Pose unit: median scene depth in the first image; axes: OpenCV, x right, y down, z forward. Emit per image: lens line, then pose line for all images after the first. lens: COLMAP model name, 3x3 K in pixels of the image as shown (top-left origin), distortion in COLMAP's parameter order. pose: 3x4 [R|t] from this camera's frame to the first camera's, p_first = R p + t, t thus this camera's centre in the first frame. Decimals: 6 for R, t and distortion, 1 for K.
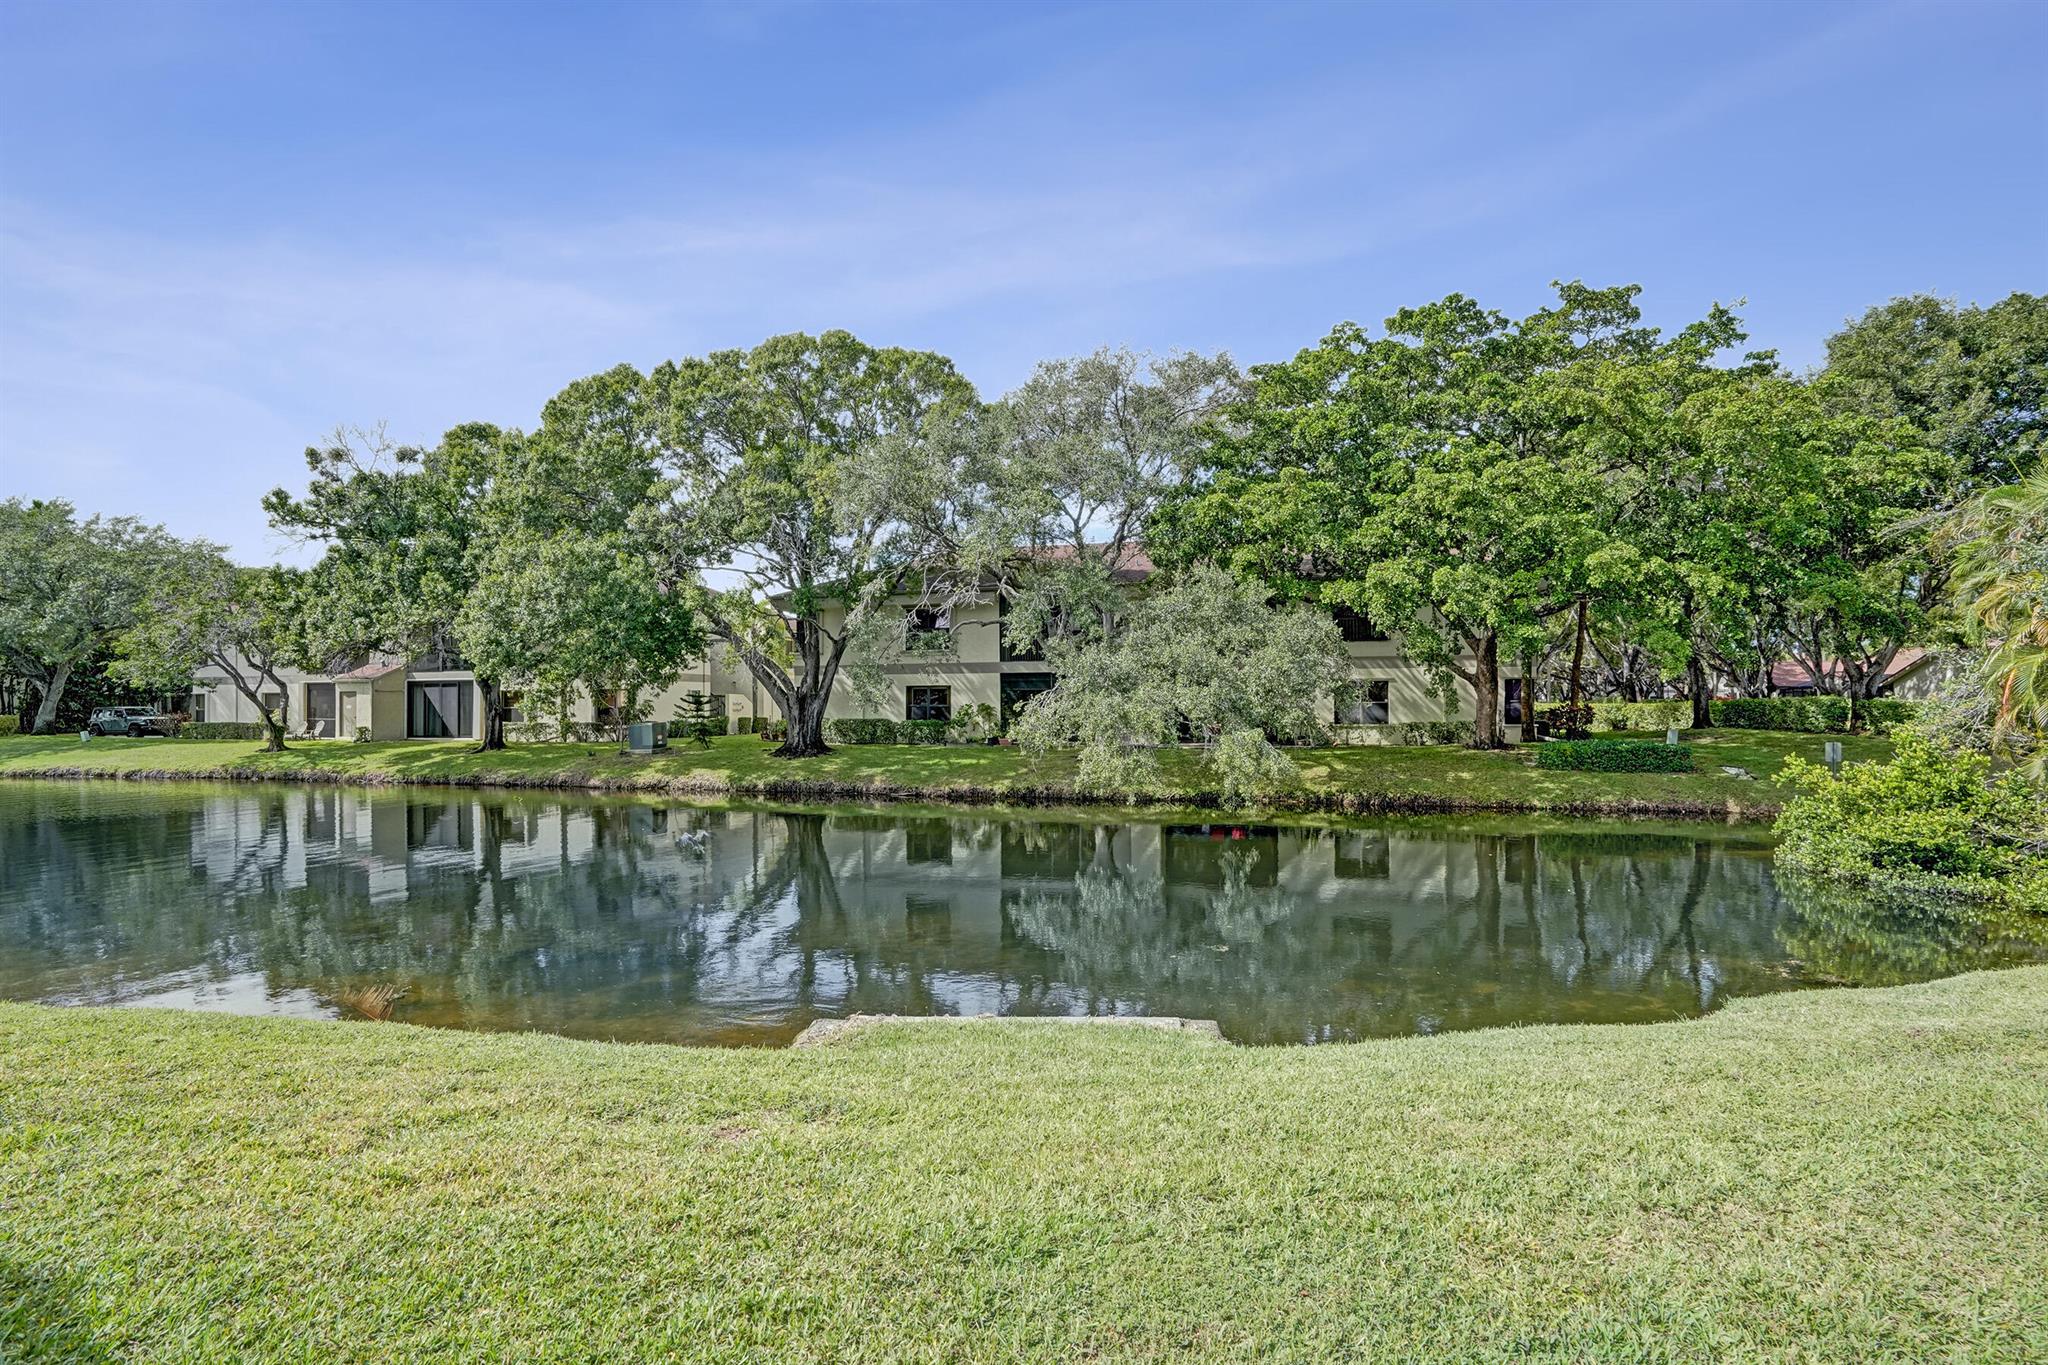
lens RADIAL K [[993.7, 0, 1026.2], [0, 993.7, 689.2], [0, 0, 1]] dist [-0.050603, 0.021168]
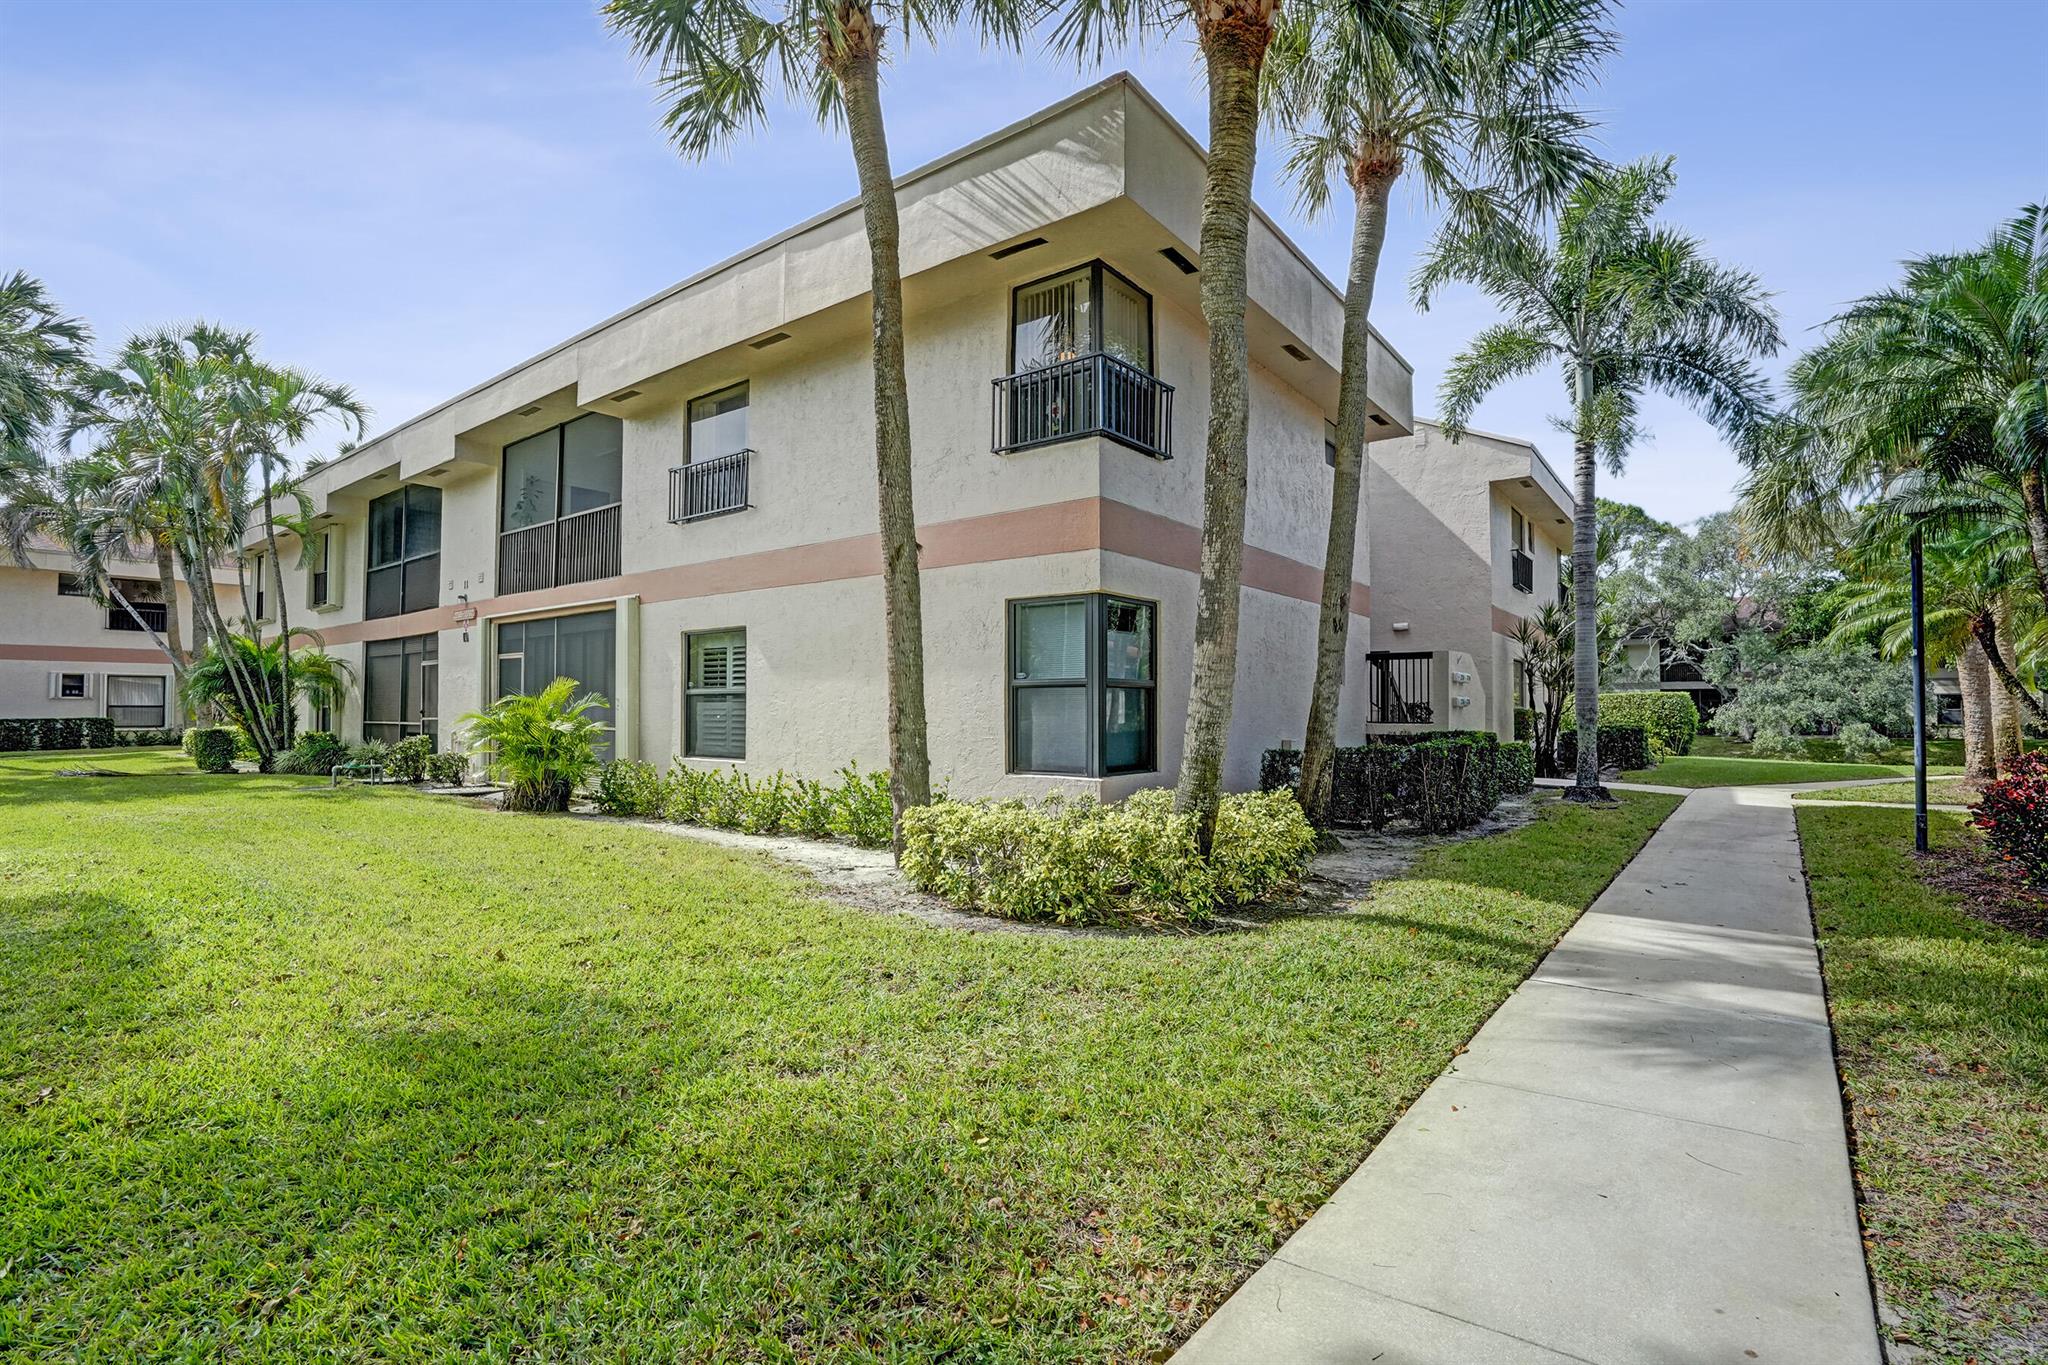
lens RADIAL K [[993.7, 0, 1018.2], [0, 993.7, 682.5], [0, 0, 1]] dist [-0.050603, 0.021168]
pose [[0.880582, -0.000456, -0.473894, -0.324841], [-0.006453, 0.999895, -0.012953, -0.005249], [0.473850, 0.014464, 0.880487, -1.427188]]
